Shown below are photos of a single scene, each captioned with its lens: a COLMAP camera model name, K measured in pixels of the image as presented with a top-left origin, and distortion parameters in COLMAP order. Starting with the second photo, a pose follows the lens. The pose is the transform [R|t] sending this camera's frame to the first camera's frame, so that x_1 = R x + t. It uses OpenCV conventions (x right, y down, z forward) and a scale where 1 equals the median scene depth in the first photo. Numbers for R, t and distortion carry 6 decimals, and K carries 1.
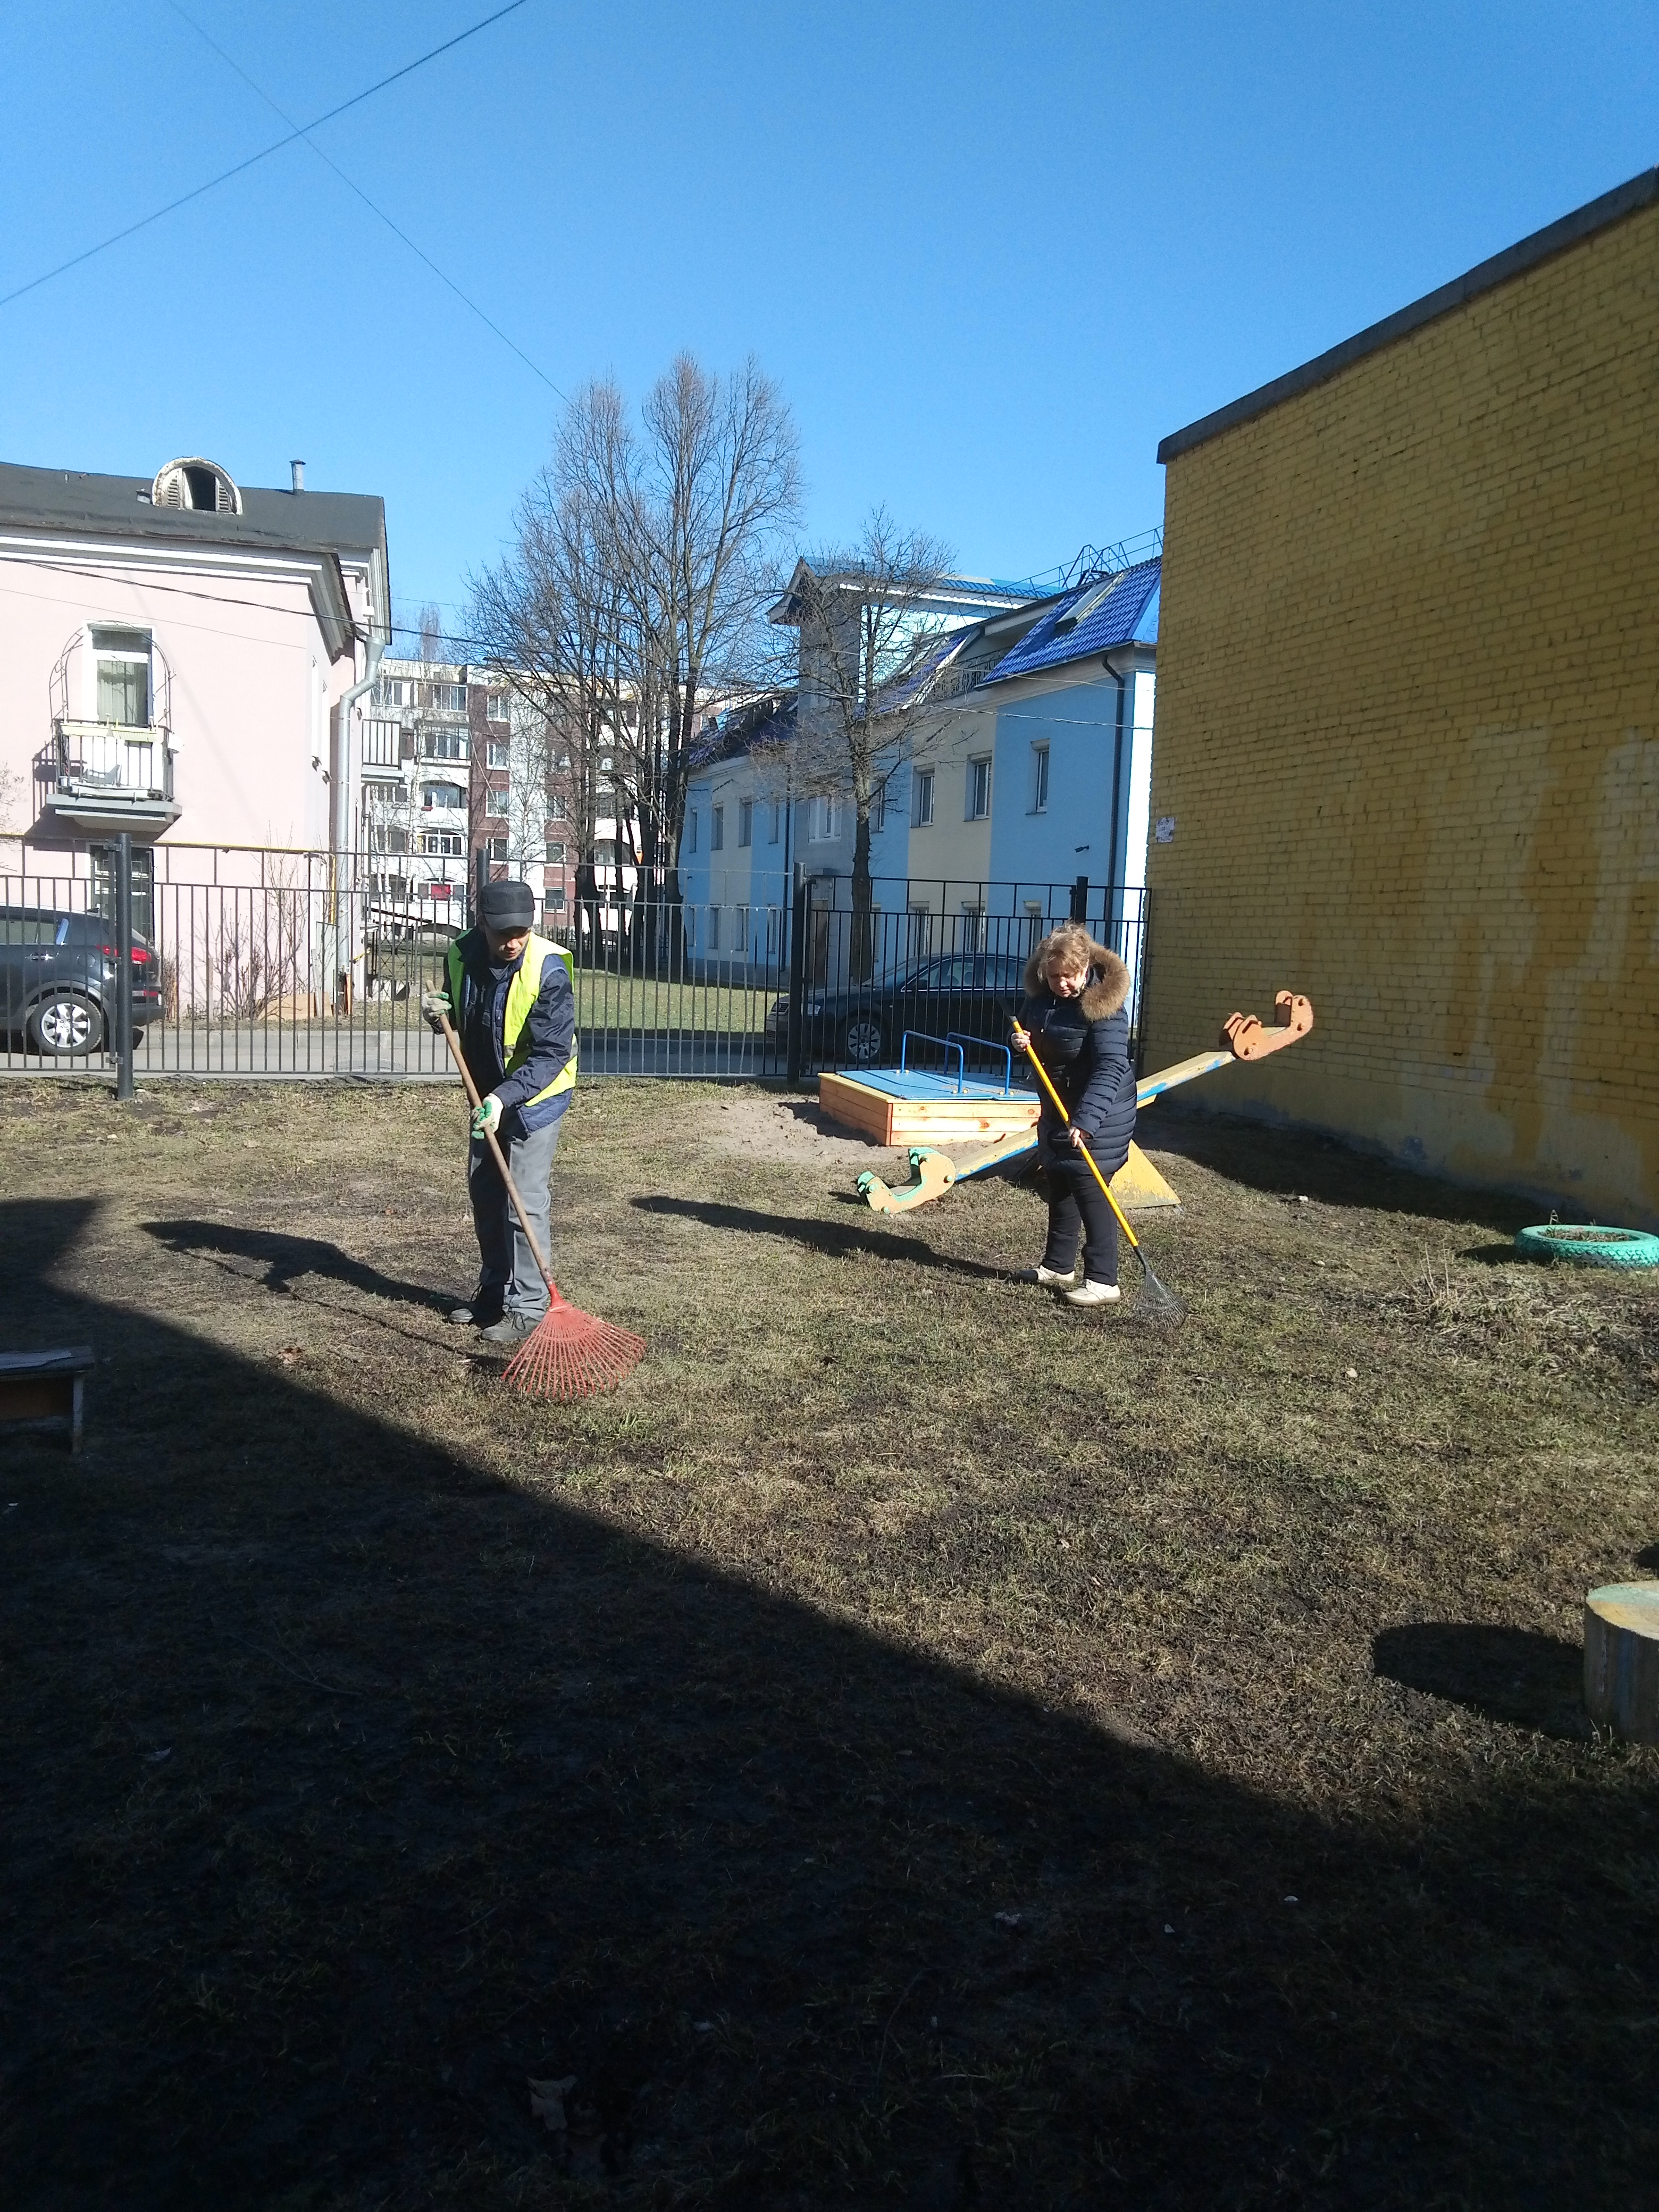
lens RADIAL K [[1586.6, 0, 829.5], [0, 1586.6, 1106.0], [0, 0, 1]] dist [0.006758, 0.002568]
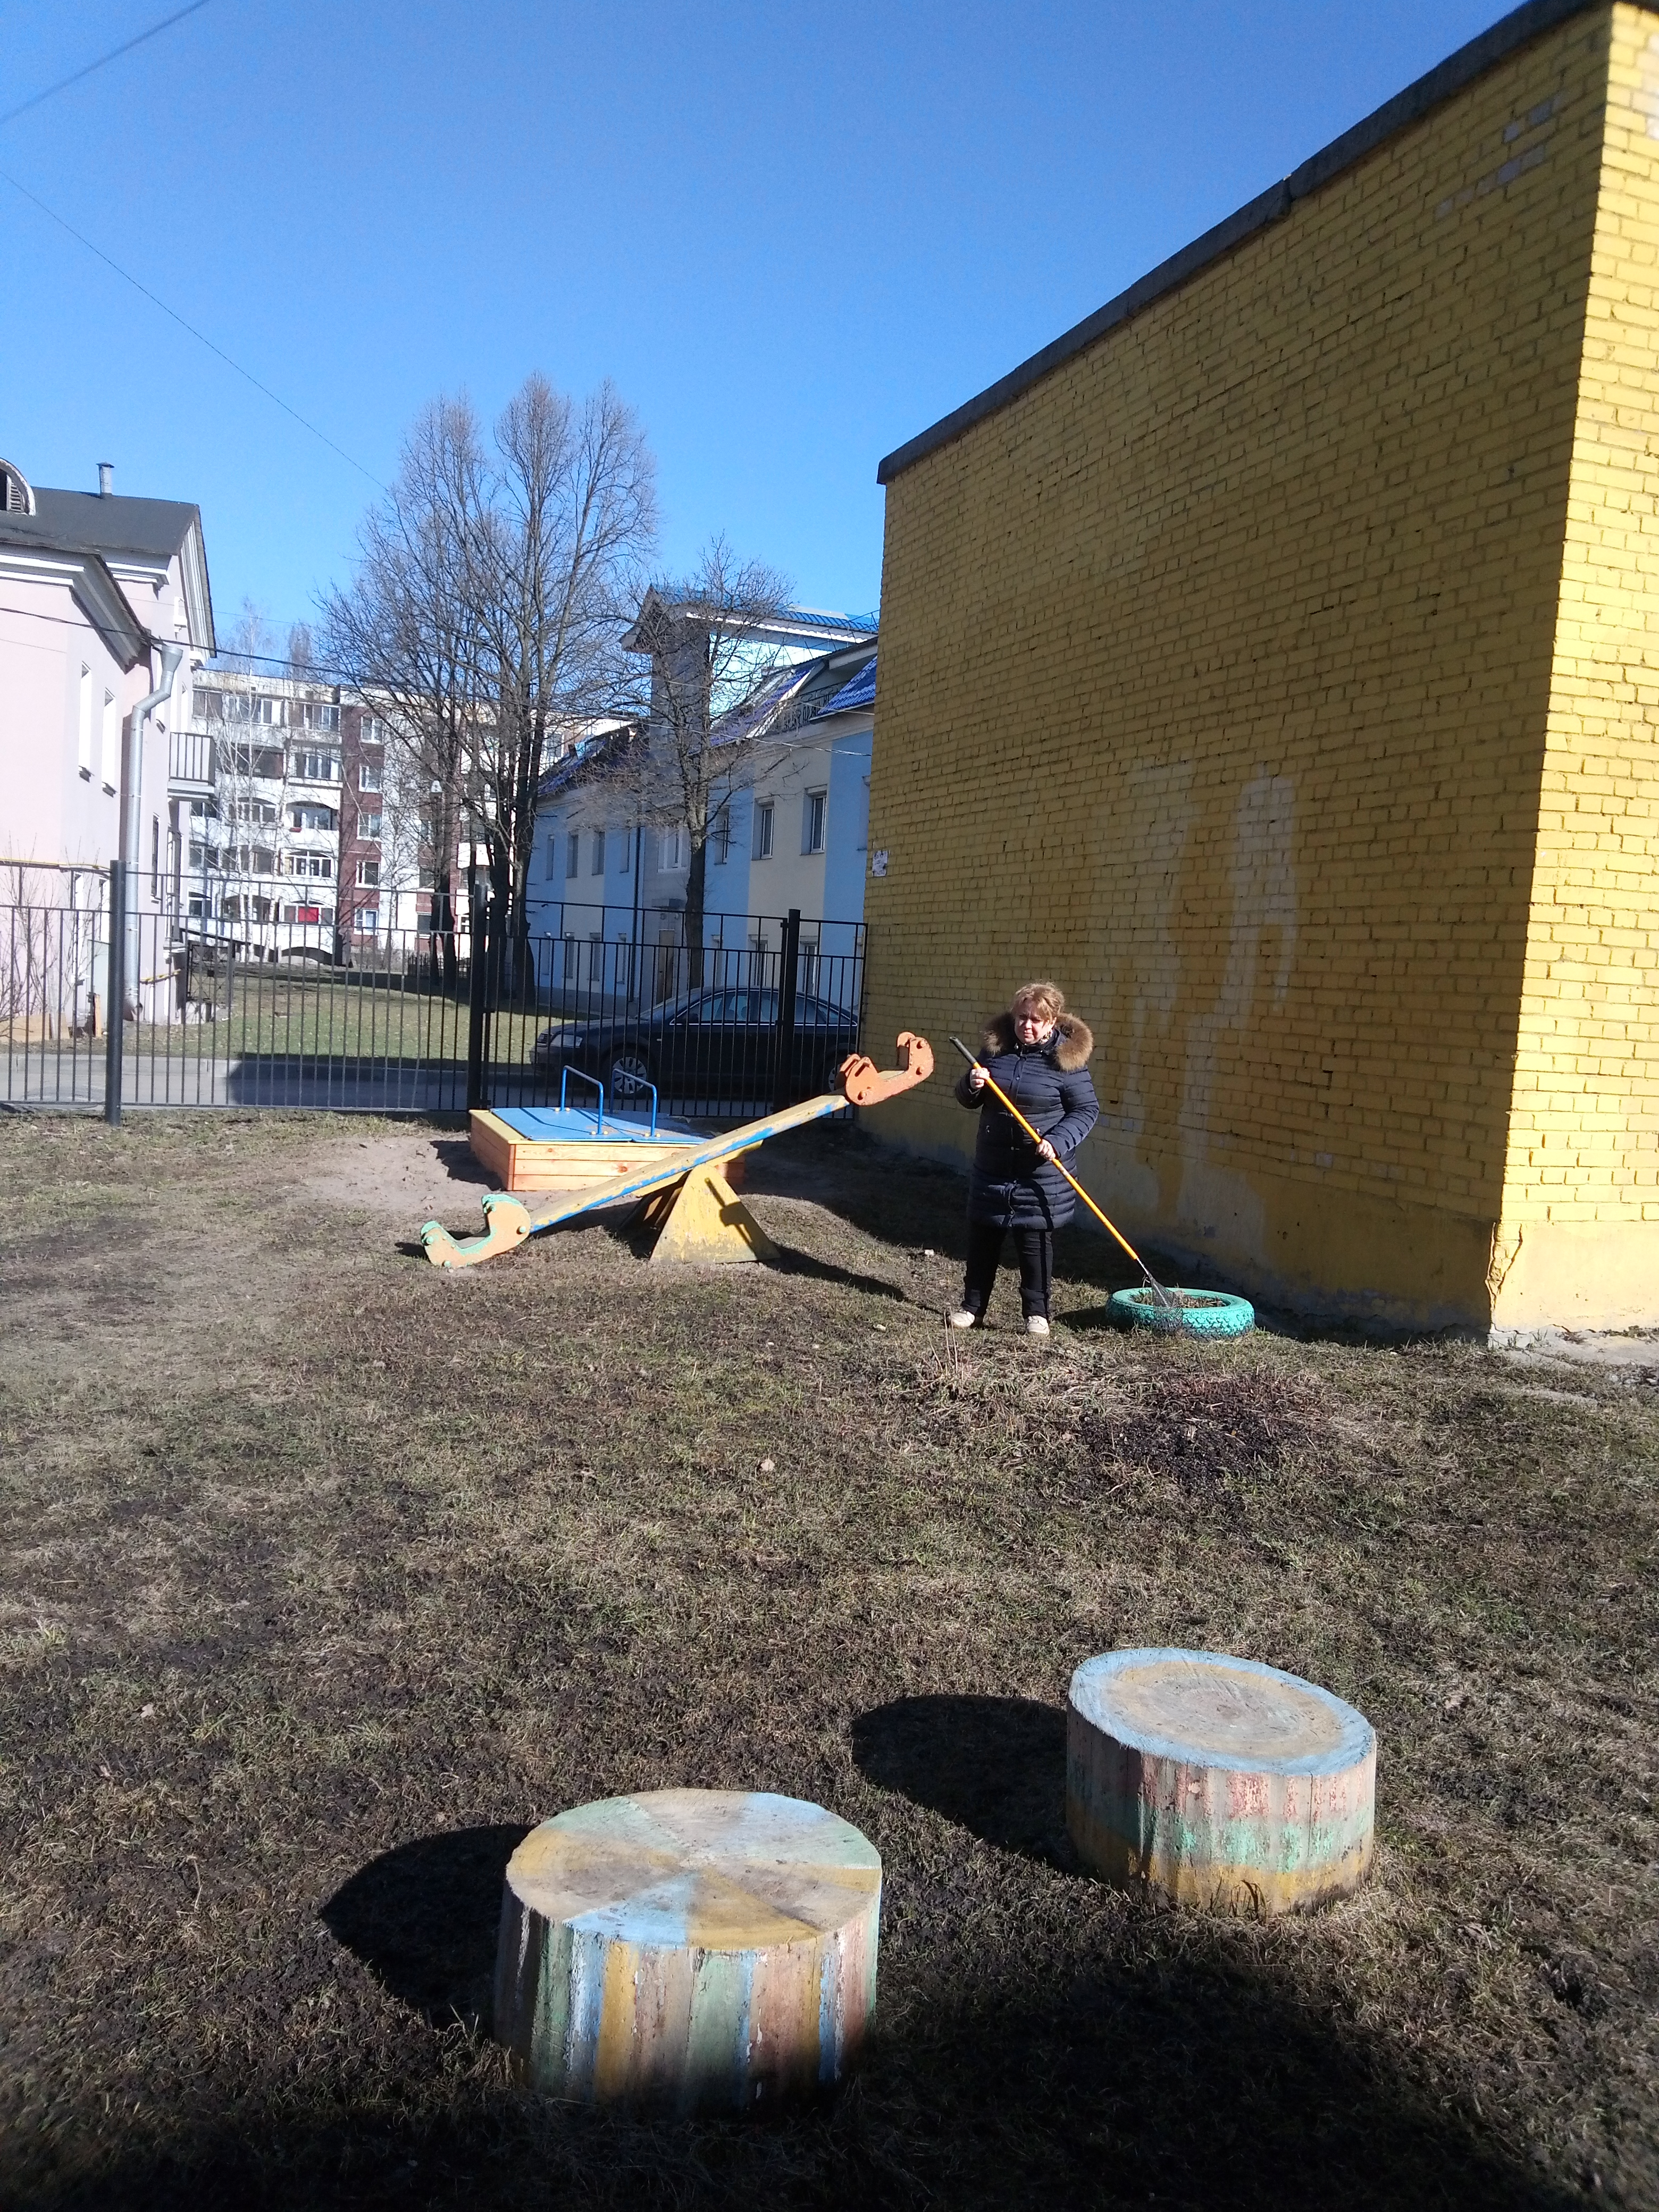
lens RADIAL K [[1590.7, 0, 792.3], [0, 1590.7, 1110.9], [0, 0, 1]] dist [0.039563, -0.053916]
pose [[0.998250, 0.016492, 0.056795, 0.133301], [-0.015469, 0.999711, -0.018408, -0.006123], [-0.057083, 0.017498, 0.998216, 0.051117]]
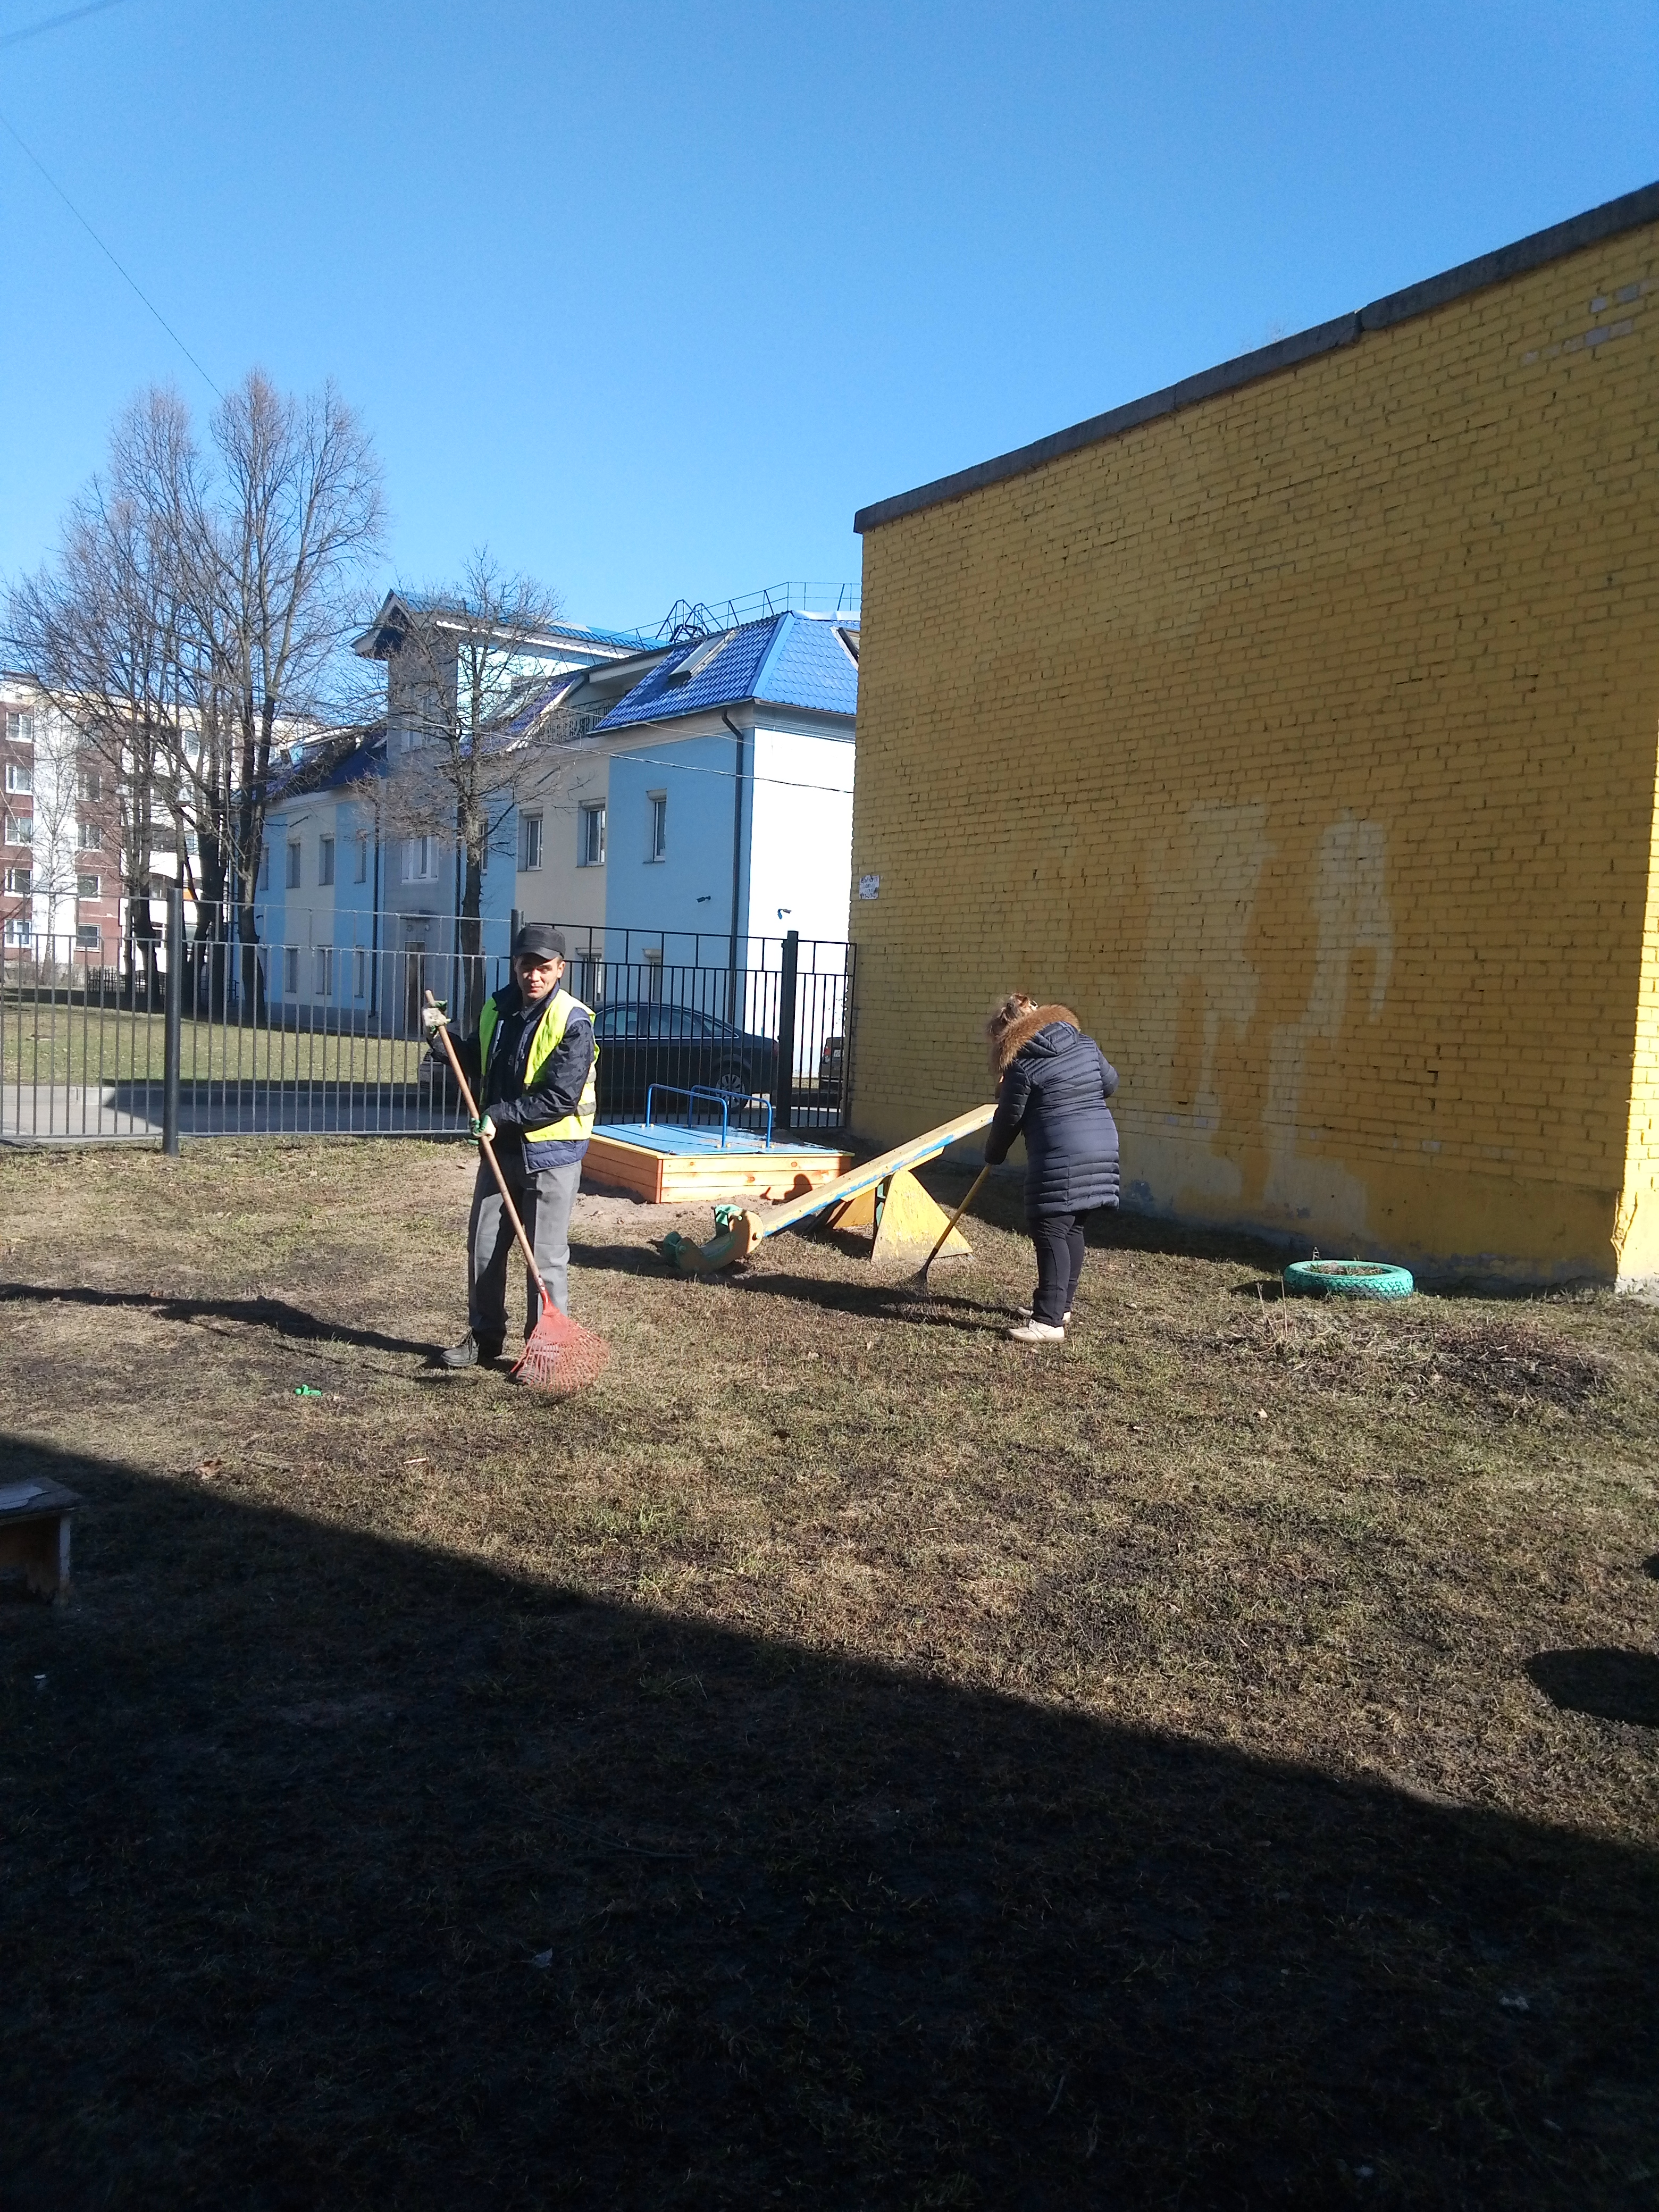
lens RADIAL K [[1581.4, 0, 829.5], [0, 1581.4, 1106.0], [0, 0, 1]] dist [0.054639, -0.086630]
pose [[0.966056, -0.012036, 0.258053, -0.101573], [0.019419, 0.999471, -0.026081, -0.006552], [-0.257603, 0.030207, 0.965779, 0.021810]]
